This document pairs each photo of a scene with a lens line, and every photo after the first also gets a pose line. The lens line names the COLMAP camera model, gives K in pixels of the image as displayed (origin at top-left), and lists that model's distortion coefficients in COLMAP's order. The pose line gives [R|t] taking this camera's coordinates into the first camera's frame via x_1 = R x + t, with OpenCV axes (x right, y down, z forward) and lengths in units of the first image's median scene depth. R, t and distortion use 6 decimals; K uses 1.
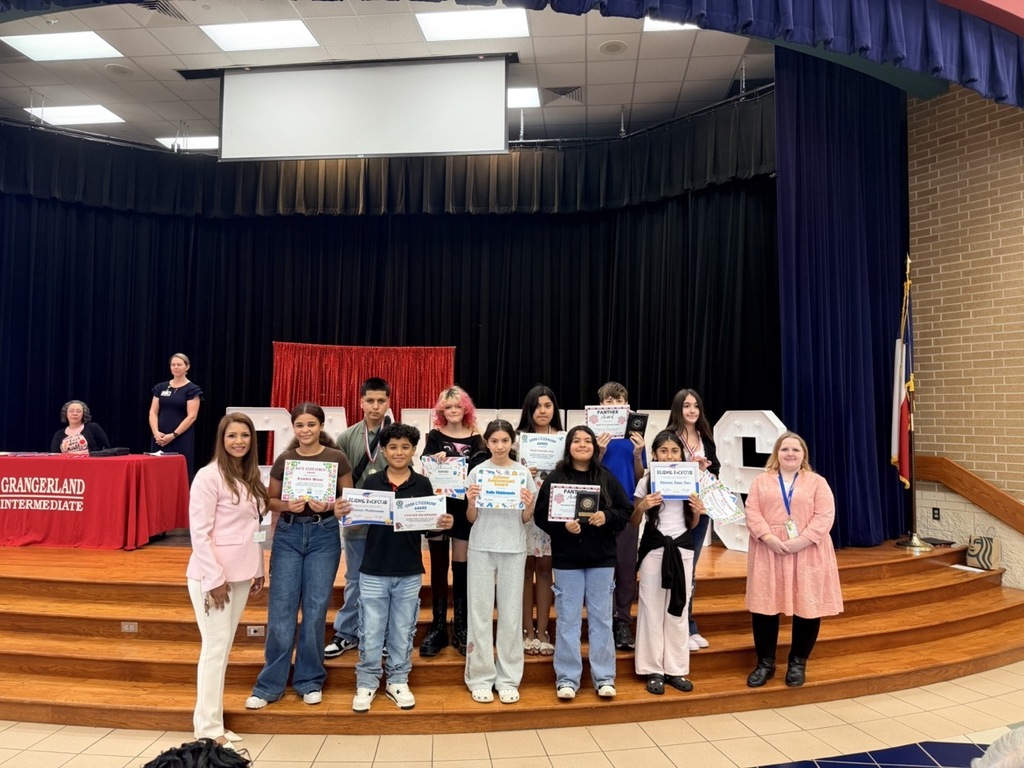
lens RADIAL K [[718.1, 0, 509.6], [0, 718.1, 382.7], [0, 0, 1]] dist [0.023532, -0.029588]
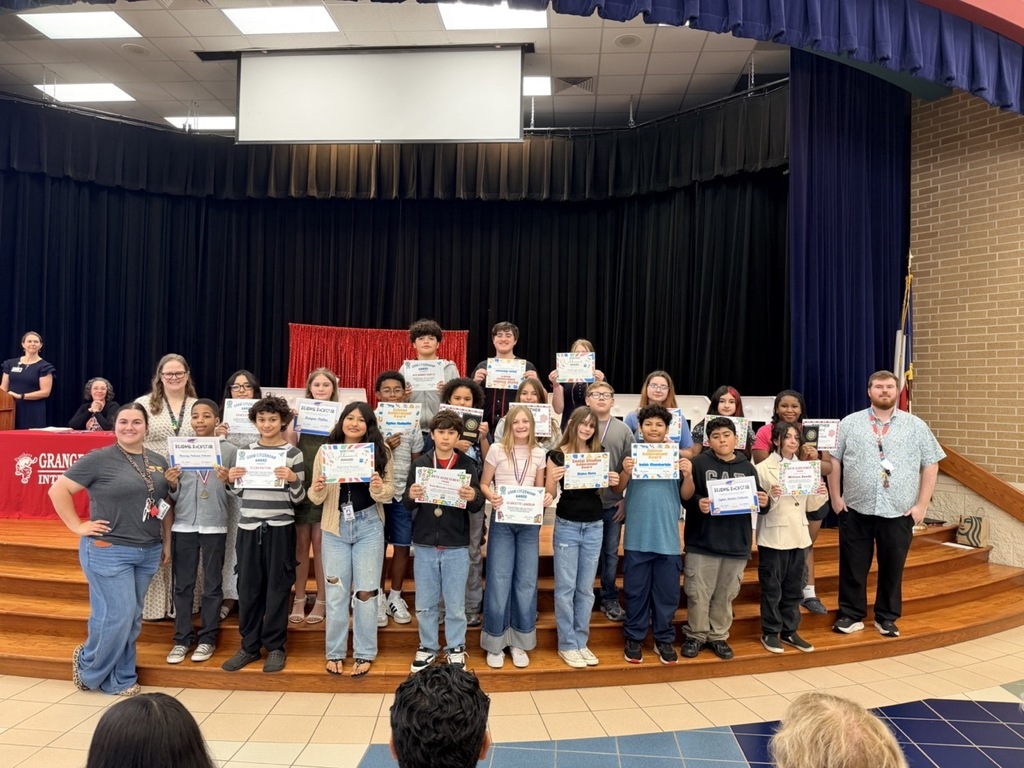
lens RADIAL K [[718.7, 0, 512.0], [0, 718.7, 384.0], [0, 0, 1]] dist [0.016855, -0.021090]
pose [[0.999507, 0.011262, 0.029300, -0.055485], [-0.012075, 0.999543, 0.027723, -0.003917], [-0.028975, -0.028063, 0.999186, -0.039869]]
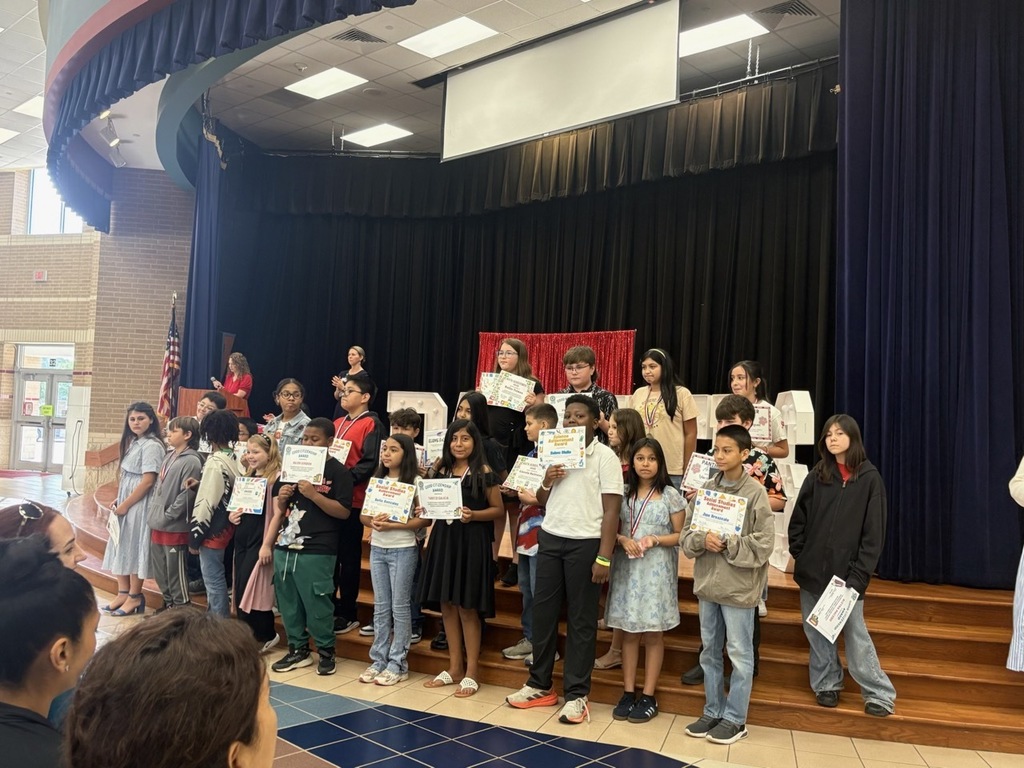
lens RADIAL K [[911.6, 0, 507.4], [0, 911.6, 386.1], [0, 0, 1]] dist [0.000653, 0.017468]
pose [[0.797081, 0.000836, -0.603872, 0.622944], [-0.007827, 0.999929, -0.008947, 0.039572], [0.603822, 0.011858, 0.797031, 0.010383]]
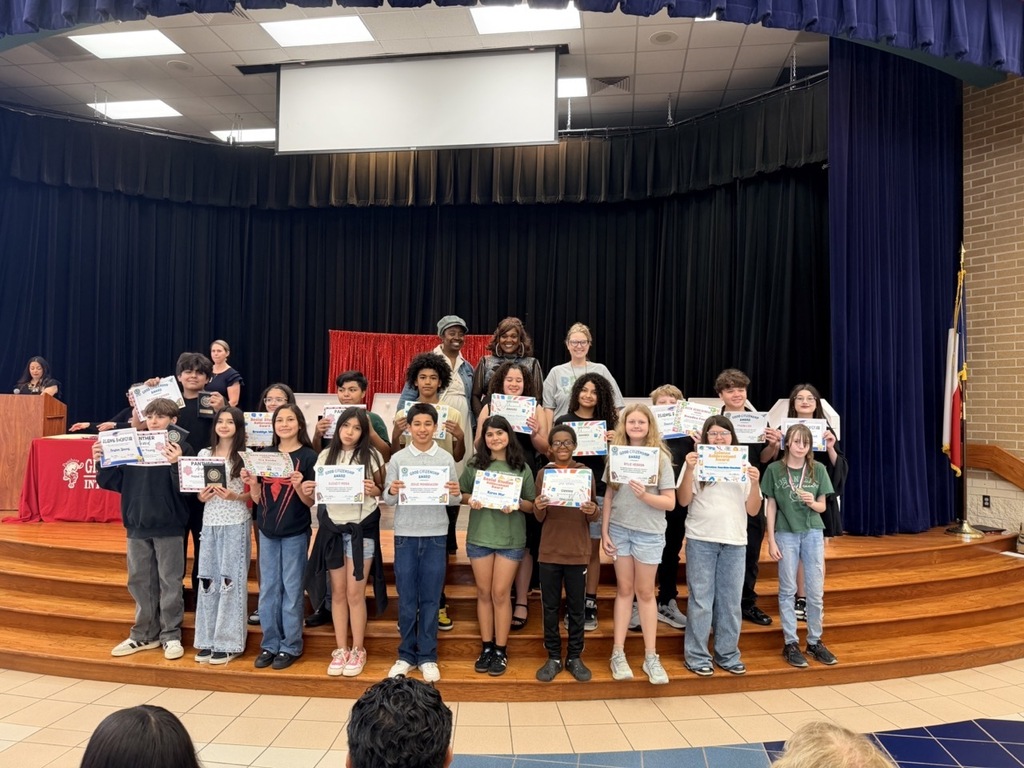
lens RADIAL K [[718.7, 0, 512.0], [0, 718.7, 384.0], [0, 0, 1]] dist [0.016855, -0.021090]
pose [[0.999254, 0.003138, -0.038489, -0.033783], [-0.002282, 0.999749, 0.022268, -0.003697], [0.038549, -0.022164, 0.999011, -0.030397]]
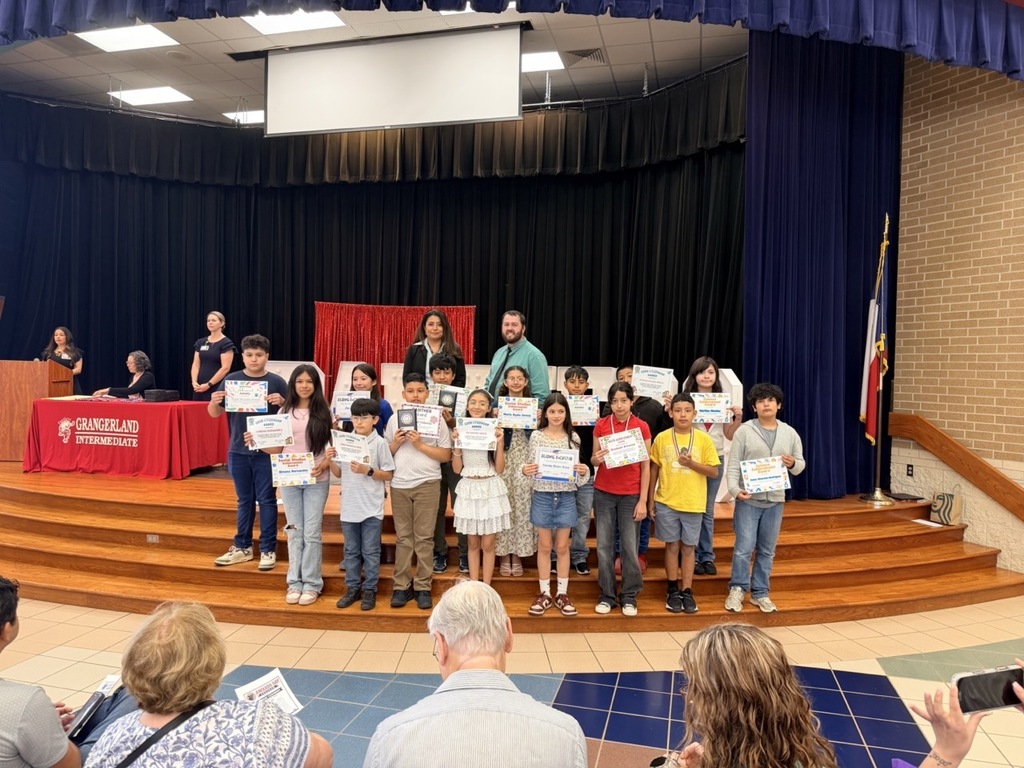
lens RADIAL K [[719.5, 0, 510.6], [0, 719.5, 386.7], [0, 0, 1]] dist [0.012154, -0.017376]
pose [[0.989982, 0.012745, -0.140615, 0.168919], [-0.002340, 0.997262, 0.073917, -0.011055], [0.141172, -0.072848, 0.987301, -0.081852]]
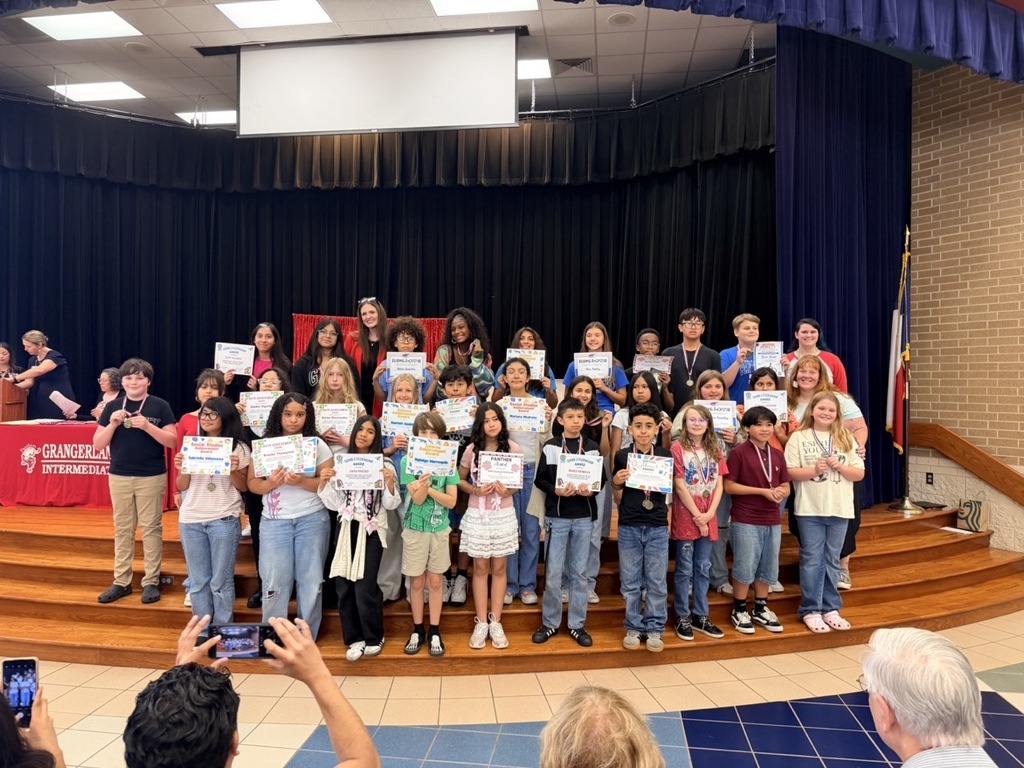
lens RADIAL K [[718.7, 0, 512.0], [0, 718.7, 384.0], [0, 0, 1]] dist [0.016855, -0.021090]
pose [[0.999688, -0.002533, -0.024834, 0.016659], [0.003753, 0.998781, 0.049220, -0.007102], [0.024679, -0.049298, 0.998479, -0.042703]]
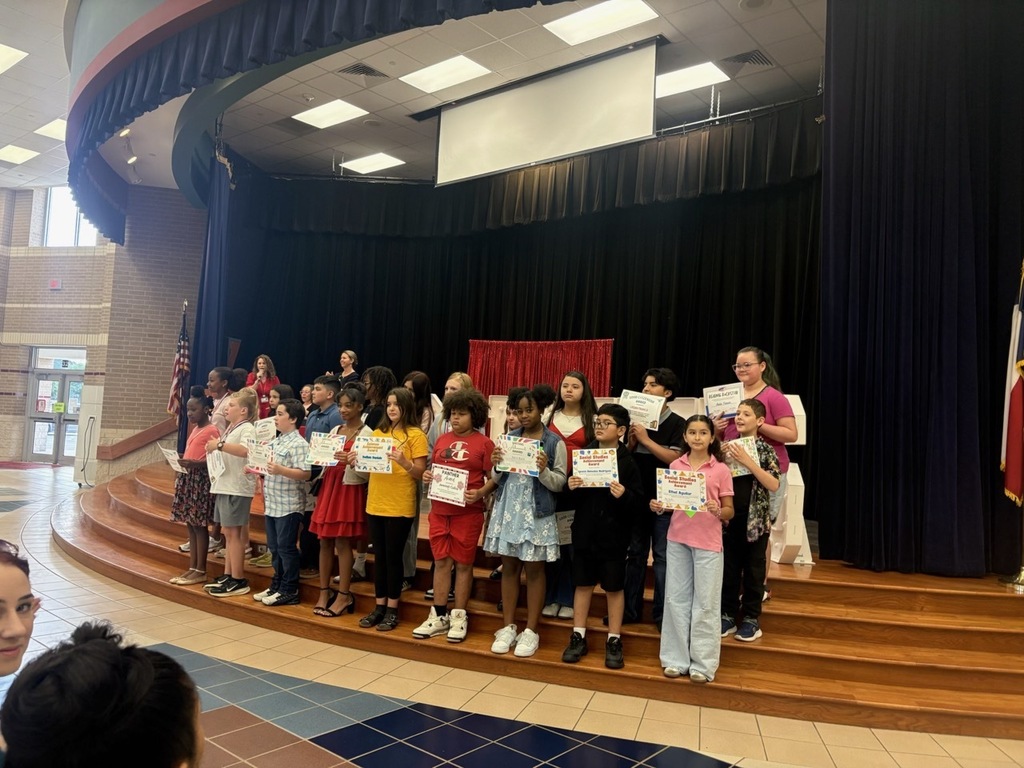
lens RADIAL K [[774.5, 0, 520.1], [0, 774.5, 374.7], [0, 0, 1]] dist [0.018664, -0.005118]
pose [[0.837788, -0.002634, -0.545989, 0.522713], [-0.014892, 0.999506, -0.027673, 0.039706], [0.545792, 0.031315, 0.837335, 0.044858]]
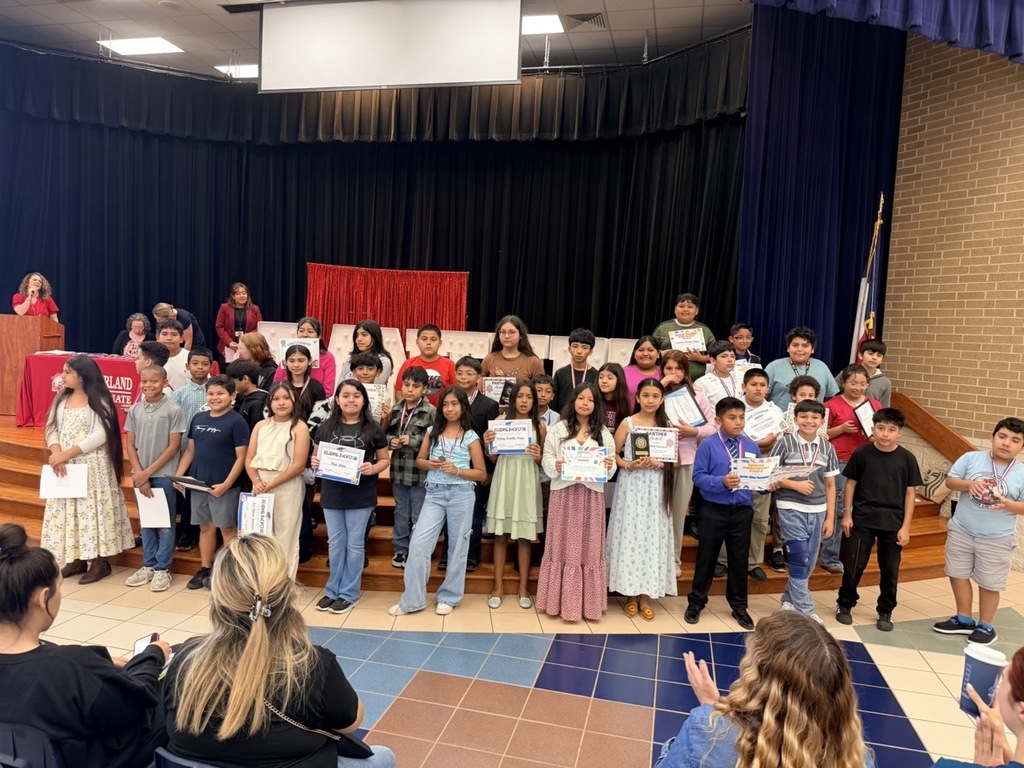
lens RADIAL K [[720.8, 0, 506.5], [0, 720.8, 384.5], [0, 0, 1]] dist [0.002738, -0.006503]
pose [[0.991424, 0.044758, -0.122778, 0.157217], [-0.029988, 0.992368, 0.119610, -0.016147], [0.127194, -0.114902, 0.985200, -0.094581]]
